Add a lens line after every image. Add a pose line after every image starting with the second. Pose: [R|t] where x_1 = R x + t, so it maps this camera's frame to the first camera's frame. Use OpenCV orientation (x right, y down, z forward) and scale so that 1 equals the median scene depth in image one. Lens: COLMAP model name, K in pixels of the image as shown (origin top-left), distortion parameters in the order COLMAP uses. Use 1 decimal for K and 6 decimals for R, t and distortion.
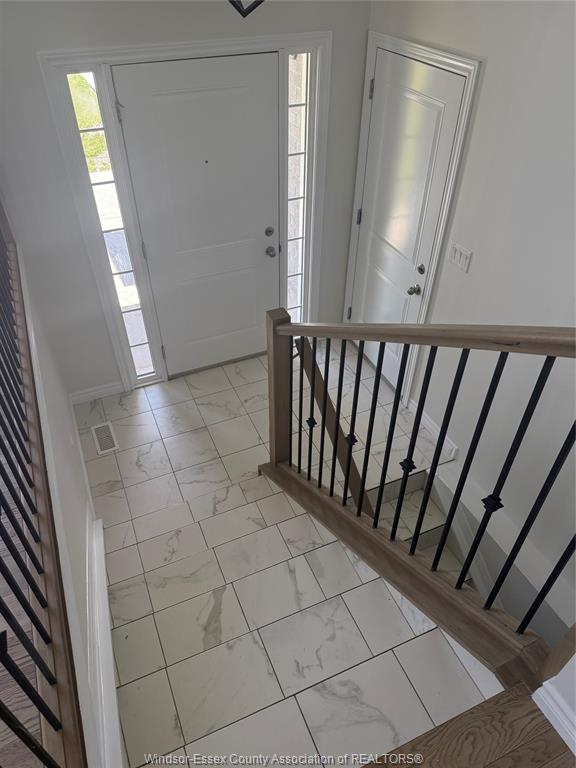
lens RADIAL K [[539.7, 0, 287.0], [0, 539.7, 381.5], [0, 0, 1]] dist [0.023514, -0.034624]
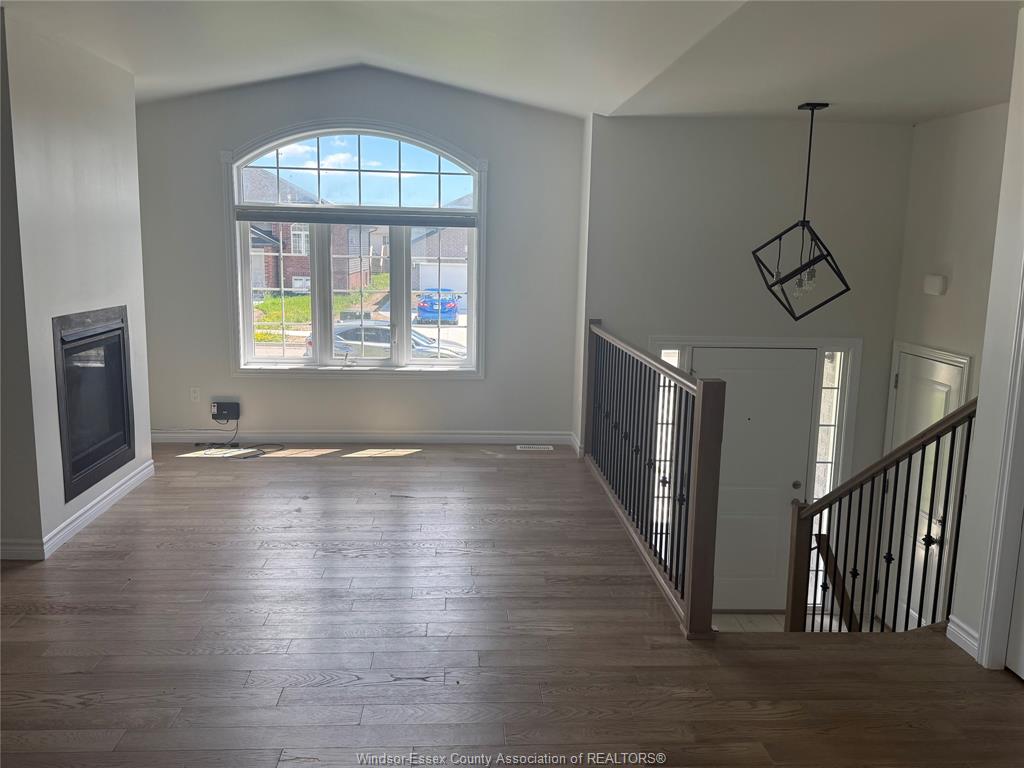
lens RADIAL K [[877.5, 0, 513.2], [0, 877.5, 385.6], [0, 0, 1]] dist [0.040709, -0.018448]
pose [[0.937076, 0.069212, -0.342195, 0.031499], [-0.237772, 0.844221, -0.480370, 0.658902], [0.255641, 0.531508, 0.807556, -0.858242]]
